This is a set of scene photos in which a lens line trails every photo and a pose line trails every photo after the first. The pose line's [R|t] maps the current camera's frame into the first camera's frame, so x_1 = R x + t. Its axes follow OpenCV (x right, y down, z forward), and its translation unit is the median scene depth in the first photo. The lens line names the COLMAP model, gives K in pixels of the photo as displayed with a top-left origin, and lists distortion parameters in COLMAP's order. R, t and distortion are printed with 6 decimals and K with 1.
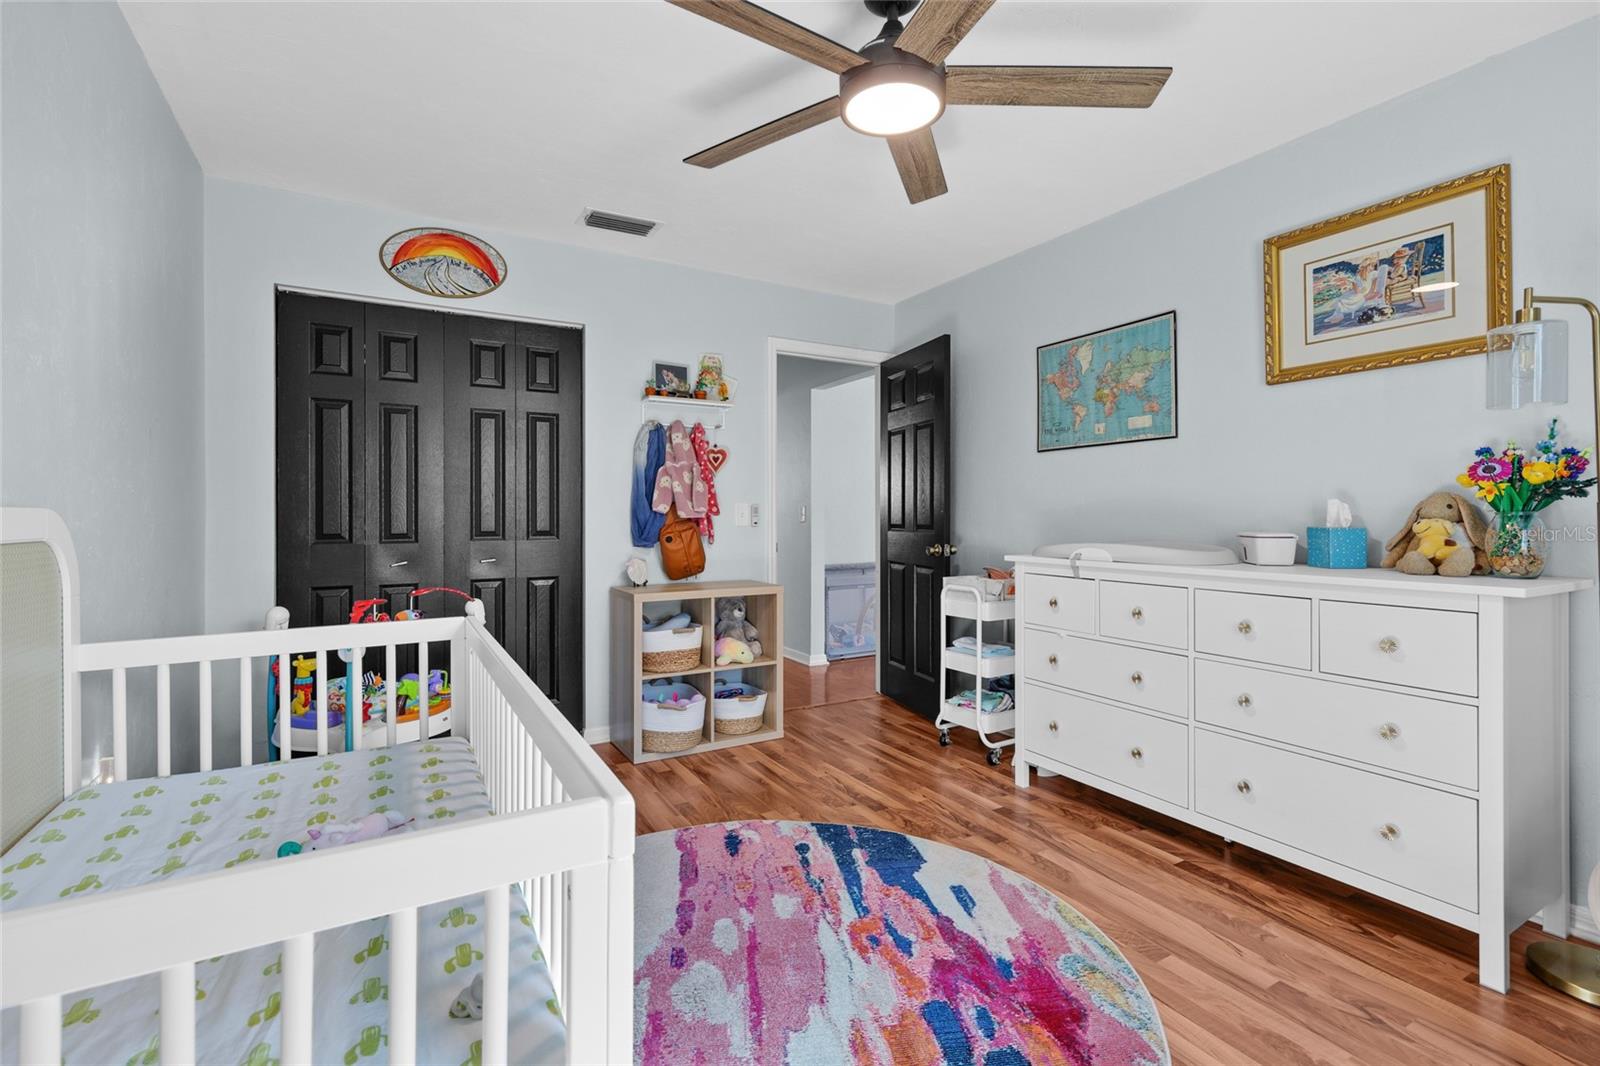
lens RADIAL K [[665.1, 0, 800.0], [0, 665.1, 533.0], [0, 0, 1]] dist [-0.007228, 0.000249]
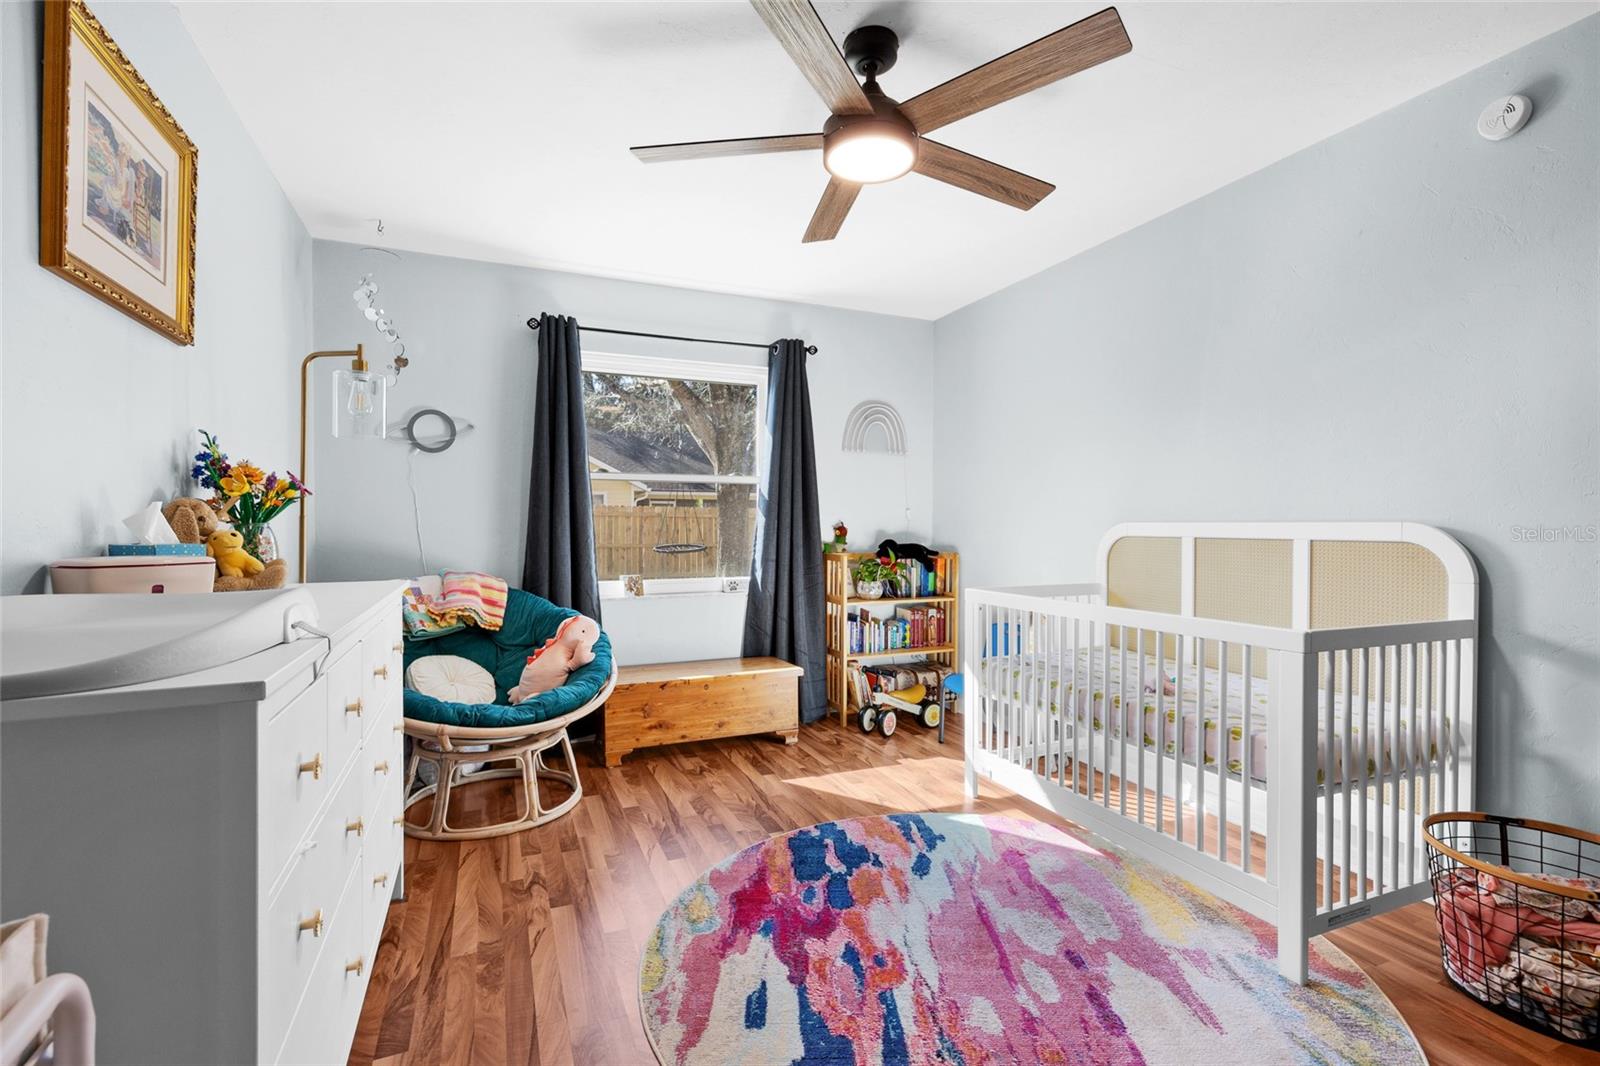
lens RADIAL K [[665.1, 0, 800.0], [0, 665.1, 533.0], [0, 0, 1]] dist [-0.007228, 0.000249]
pose [[-0.992167, 0.000357, 0.124921, 0.105346], [0.005364, 0.999195, 0.039747, -0.055862], [-0.124806, 0.040106, -0.991370, 1.948005]]
